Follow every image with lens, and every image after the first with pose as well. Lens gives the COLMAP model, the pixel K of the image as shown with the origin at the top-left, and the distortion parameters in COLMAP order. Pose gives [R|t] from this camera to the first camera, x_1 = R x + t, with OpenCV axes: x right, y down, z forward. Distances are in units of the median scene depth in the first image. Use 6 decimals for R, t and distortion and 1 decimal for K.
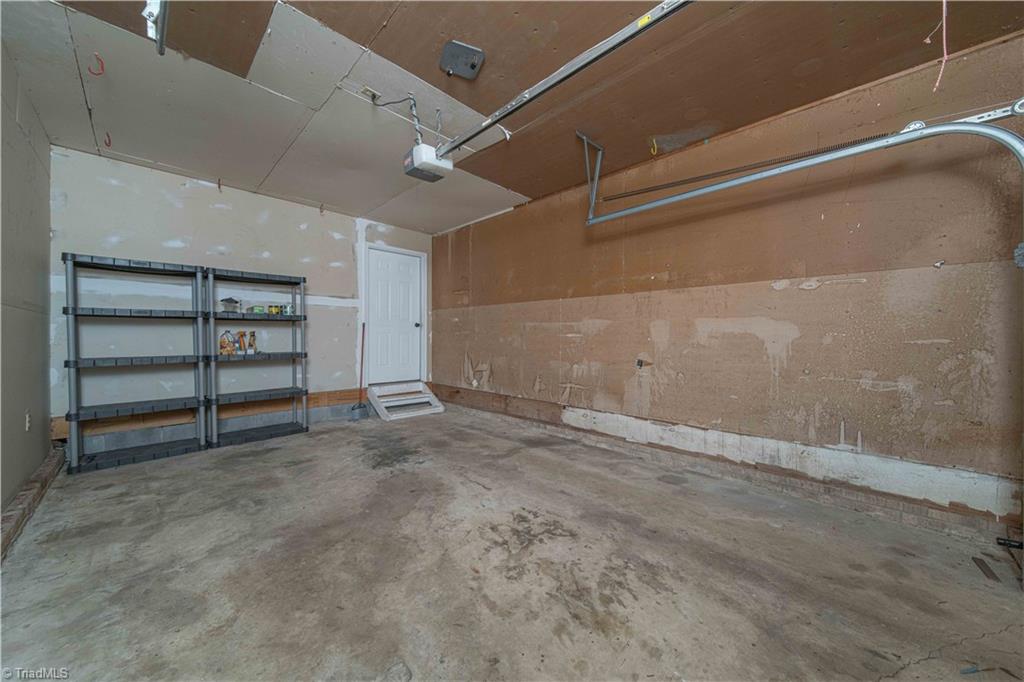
lens RADIAL K [[360.4, 0, 511.4], [0, 360.4, 341.1], [0, 0, 1]] dist [0.011088, -0.000037]
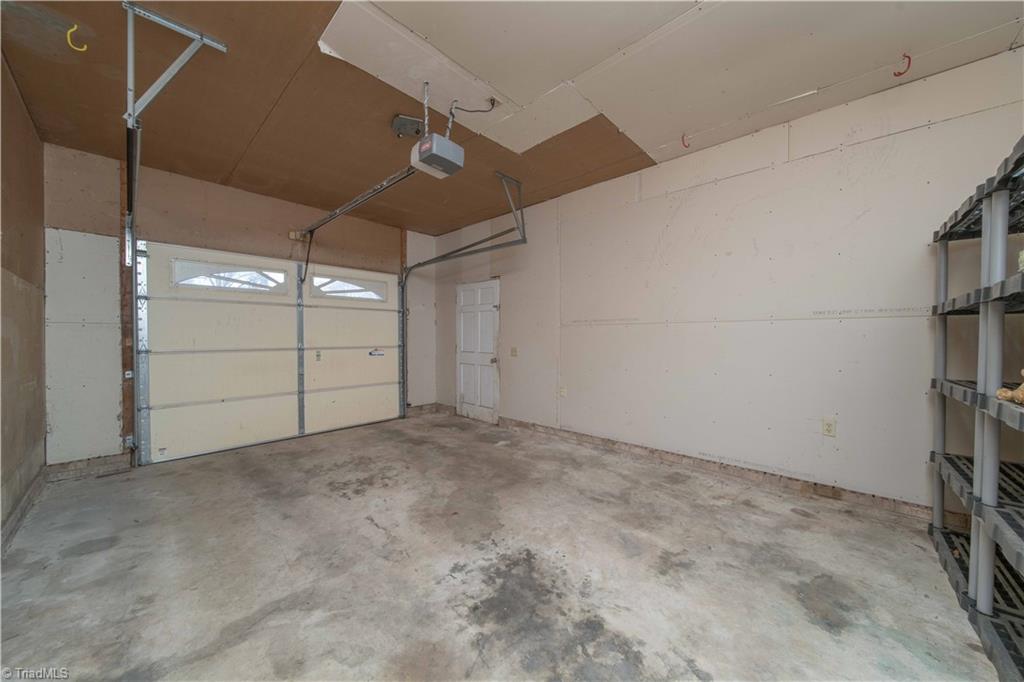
lens RADIAL K [[360.4, 0, 511.2], [0, 360.4, 341.2], [0, 0, 1]] dist [0.011088, -0.000037]
pose [[-0.999699, -0.000294, -0.024534, -0.435690], [-0.000751, 0.999827, 0.018601, -0.039182], [0.024524, 0.018614, -0.999526, 2.116873]]
